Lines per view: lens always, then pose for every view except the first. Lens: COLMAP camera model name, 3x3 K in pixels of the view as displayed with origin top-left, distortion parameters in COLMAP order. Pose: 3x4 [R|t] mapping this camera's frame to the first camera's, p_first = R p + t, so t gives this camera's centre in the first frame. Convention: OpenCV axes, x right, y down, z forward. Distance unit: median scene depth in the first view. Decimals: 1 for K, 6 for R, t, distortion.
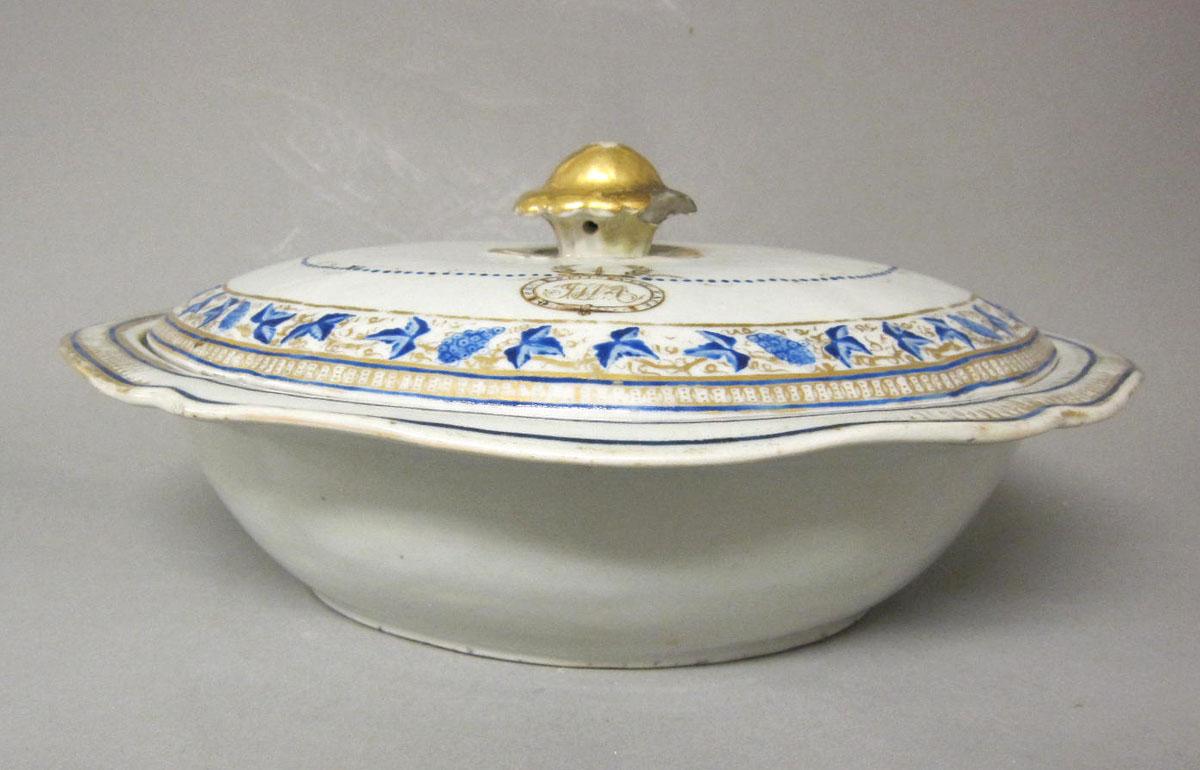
lens RADIAL K [[1190.1, 0, 597.1], [0, 1190.1, 386.0], [0, 0, 1]] dist [-0.120635, 0.000000]
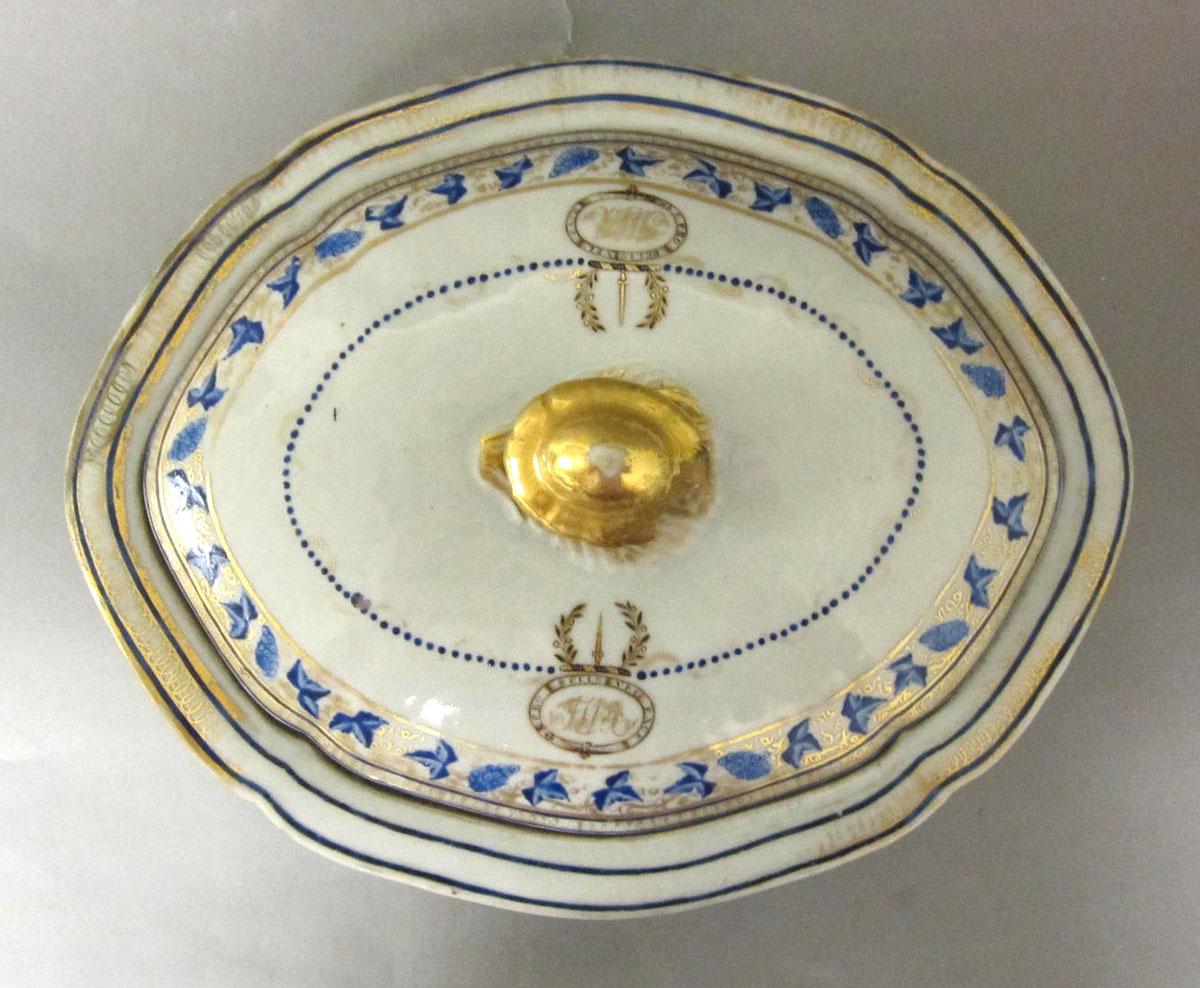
lens RADIAL K [[1063.1, 0, 608.0], [0, 1063.1, 498.1], [0, 0, 1]] dist [-0.004012, -0.001964]
pose [[0.999913, 0.009981, 0.008590, 0.001072], [-0.010906, 0.262119, 0.964974, -1.188672], [0.007380, -0.964984, 0.262205, 0.990643]]
